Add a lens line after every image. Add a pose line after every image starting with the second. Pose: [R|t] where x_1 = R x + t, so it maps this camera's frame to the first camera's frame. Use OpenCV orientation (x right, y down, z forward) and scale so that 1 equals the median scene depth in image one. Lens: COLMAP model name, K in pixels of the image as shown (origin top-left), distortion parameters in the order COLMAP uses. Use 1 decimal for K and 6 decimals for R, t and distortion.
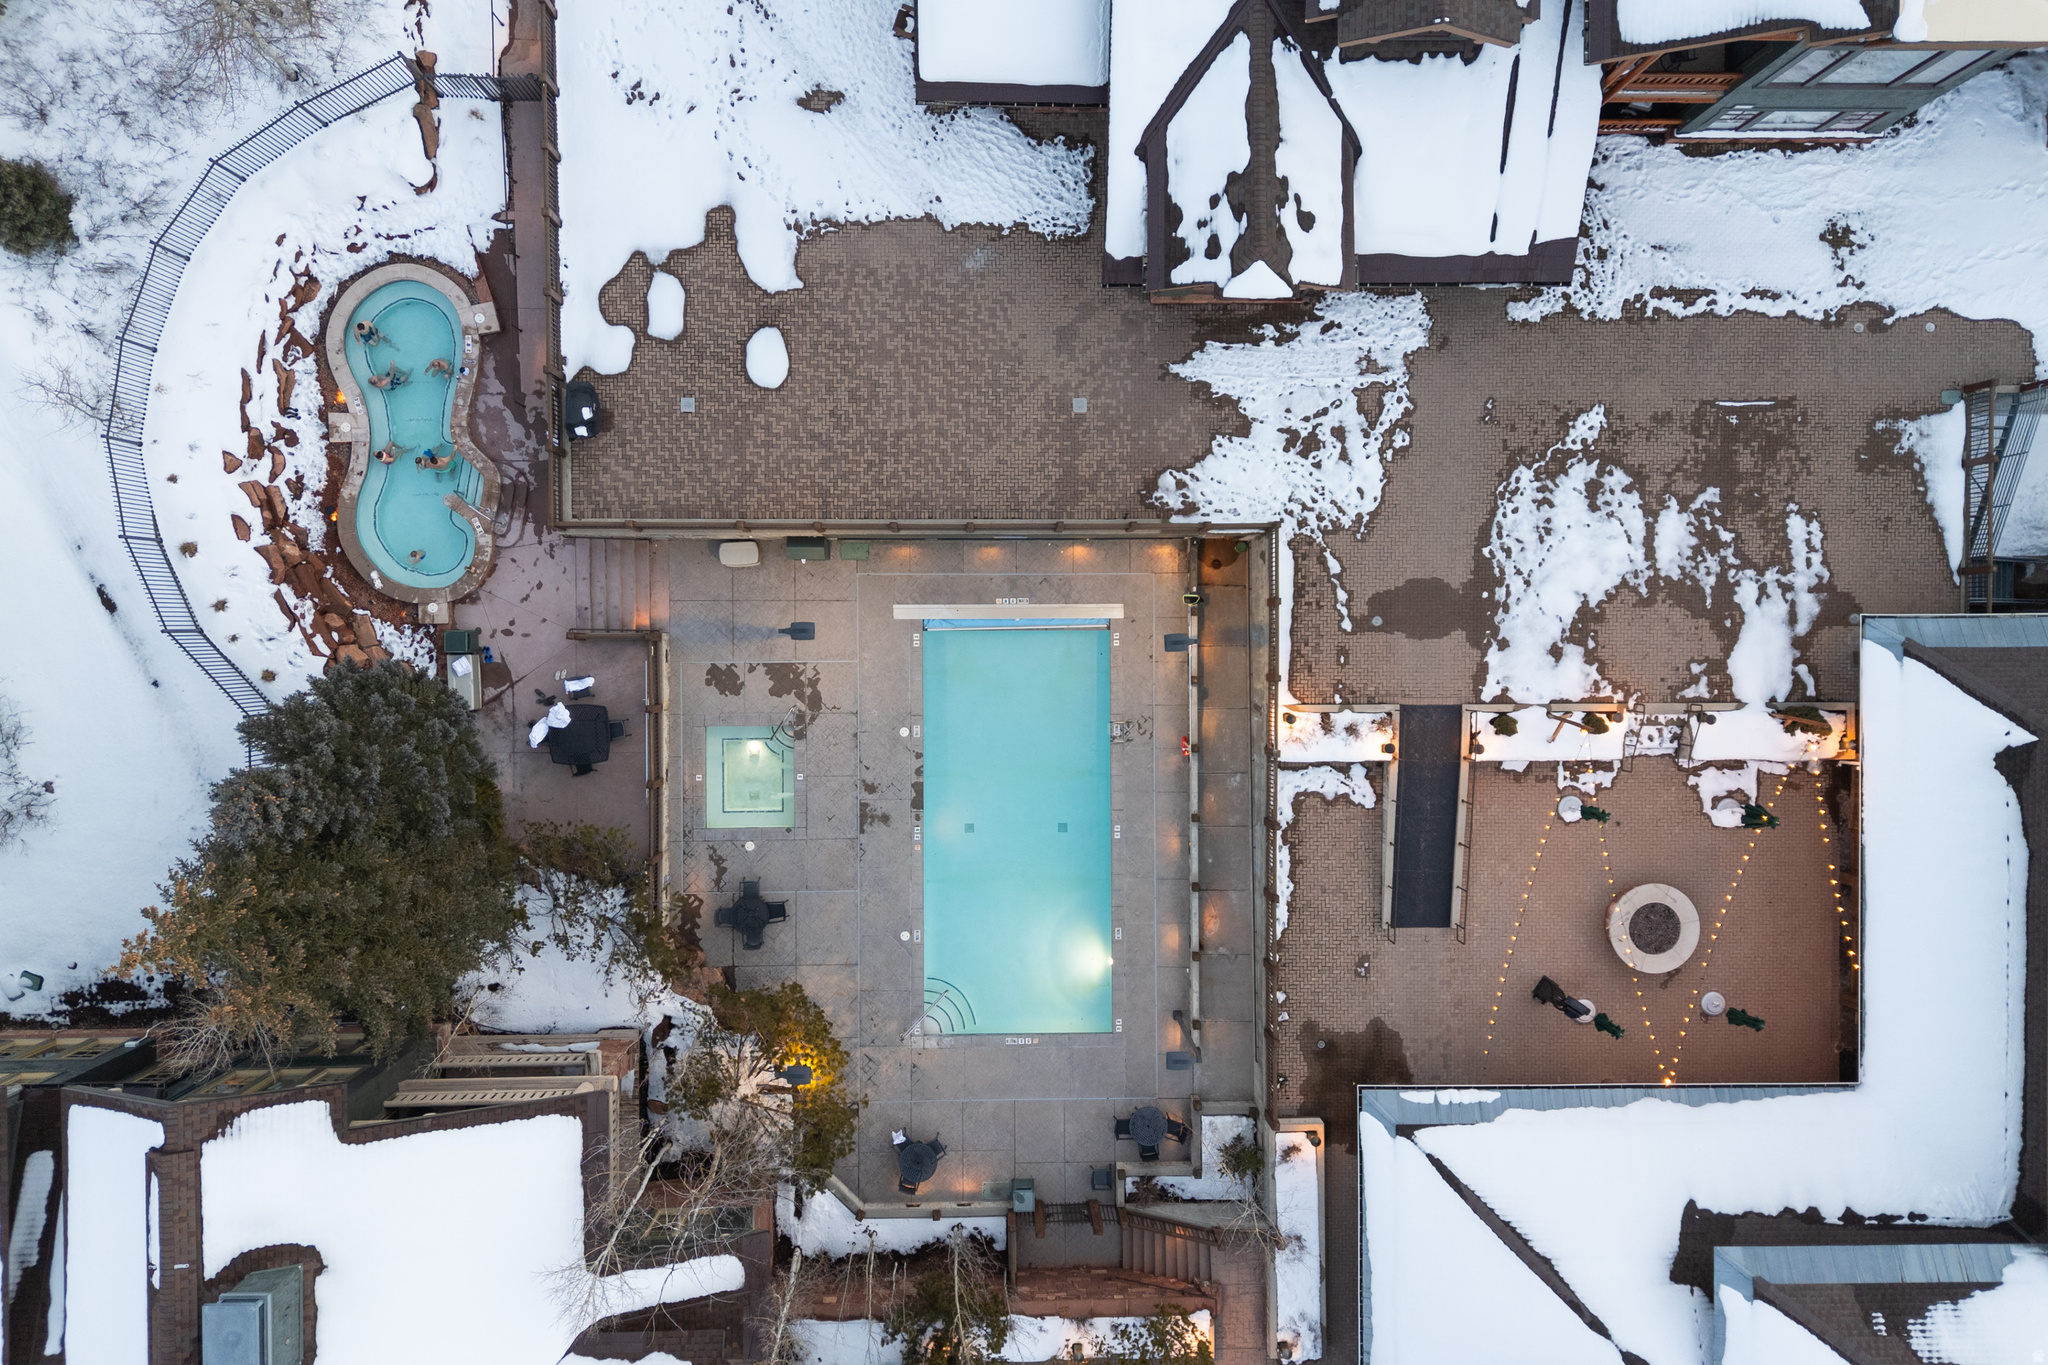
lens RADIAL K [[1490.2, 0, 1019.2], [0, 1490.2, 681.8], [0, 0, 1]] dist [0.087992, -0.082639]
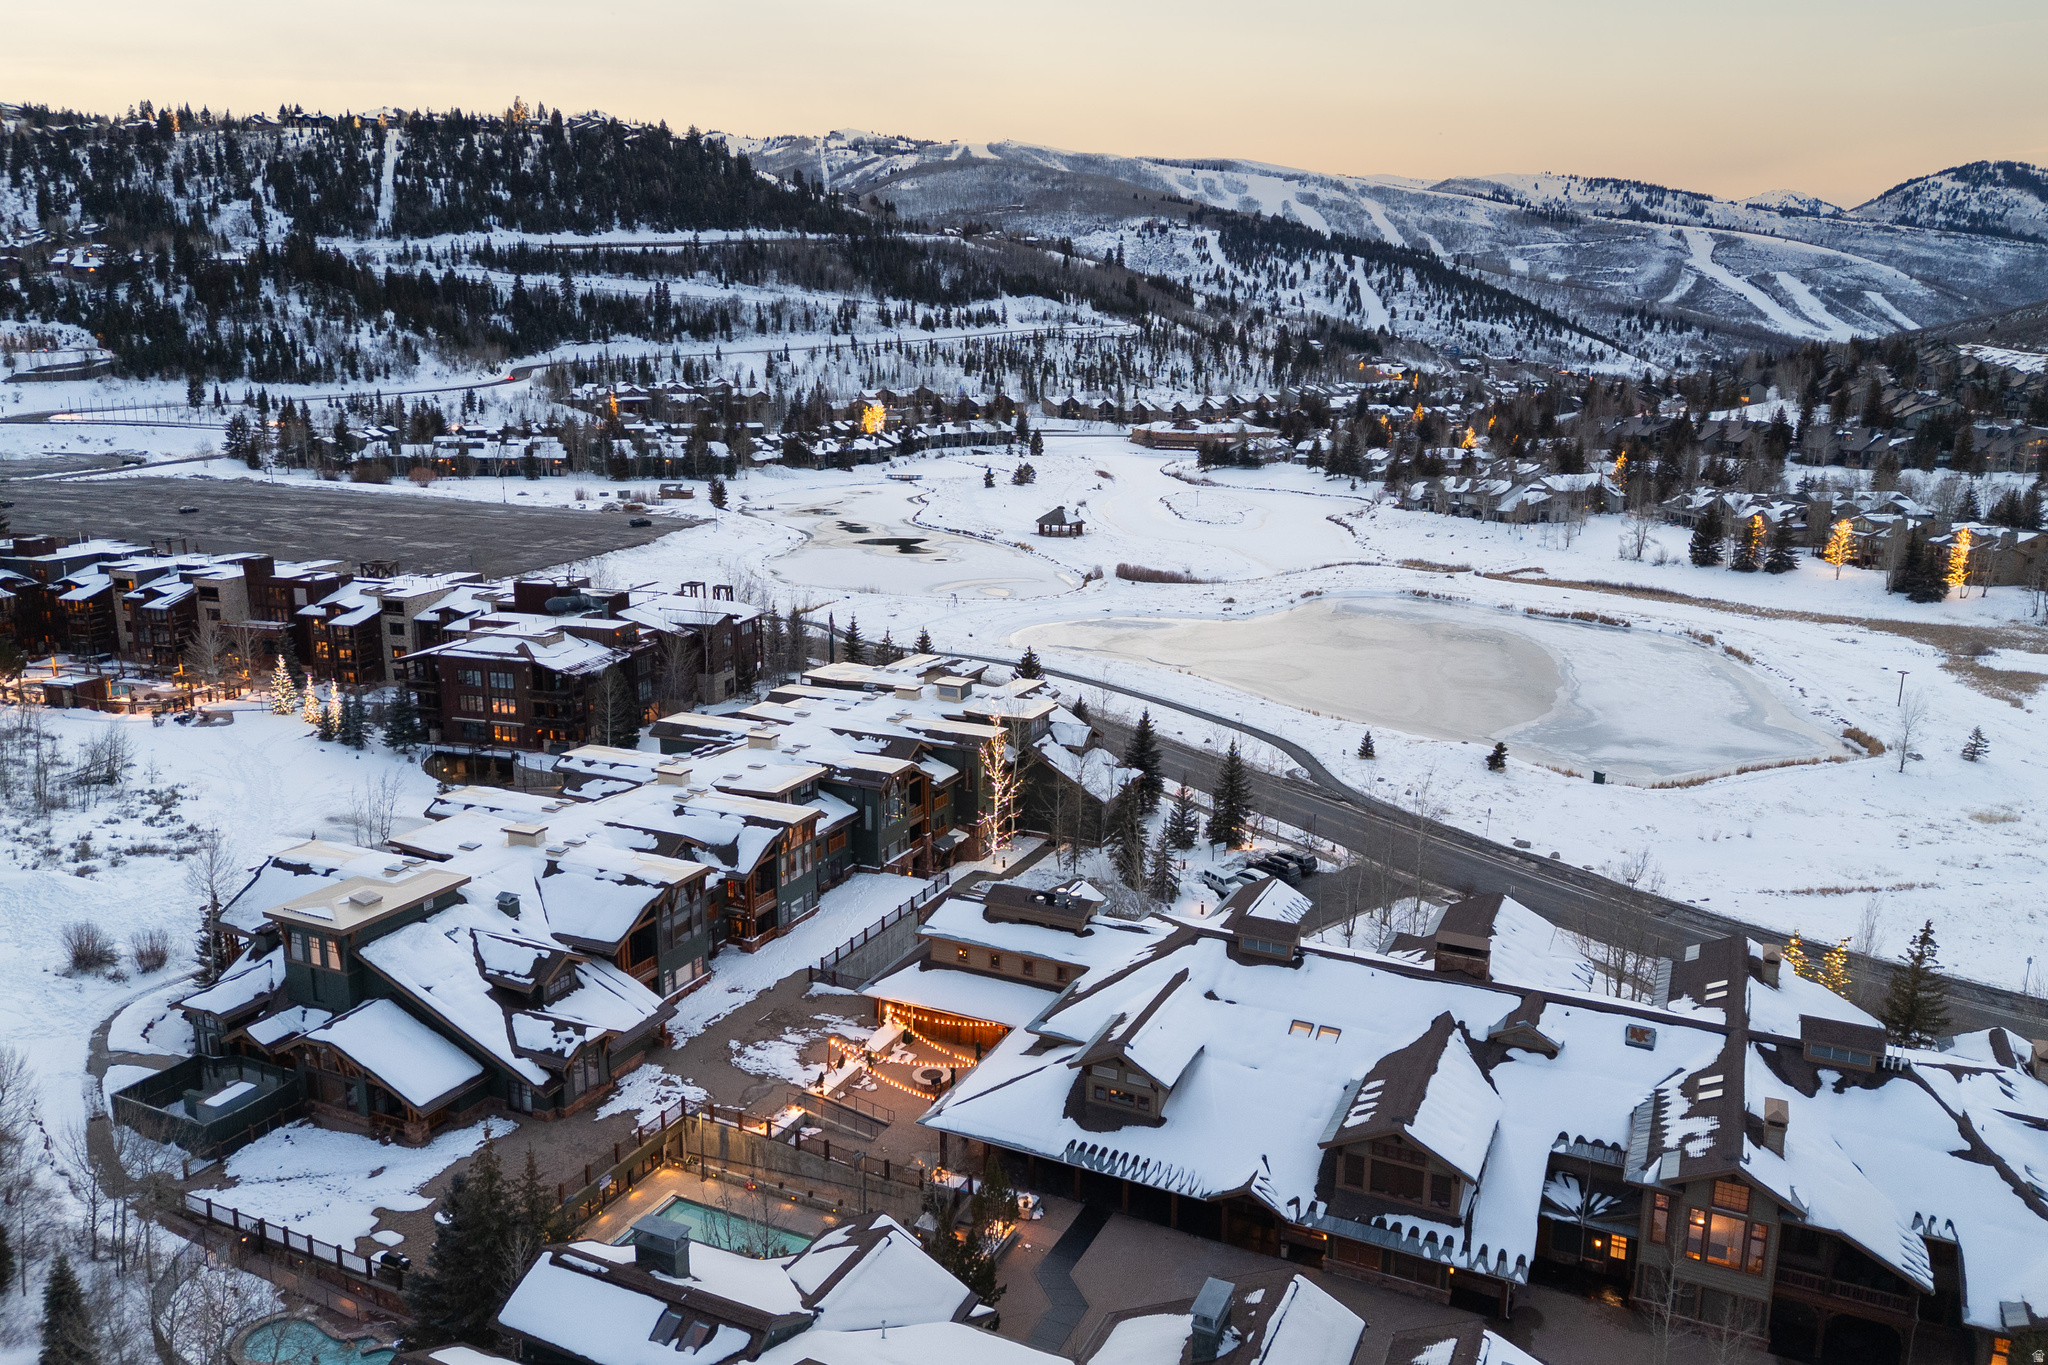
lens RADIAL K [[1490.2, 0, 1019.8], [0, 1490.2, 687.1], [0, 0, 1]] dist [0.087992, -0.082639]
pose [[0.434539, -0.228757, 0.871118, -1.458281], [0.900188, 0.079226, -0.428235, 1.288470], [0.028947, 0.970254, 0.240351, -0.123764]]
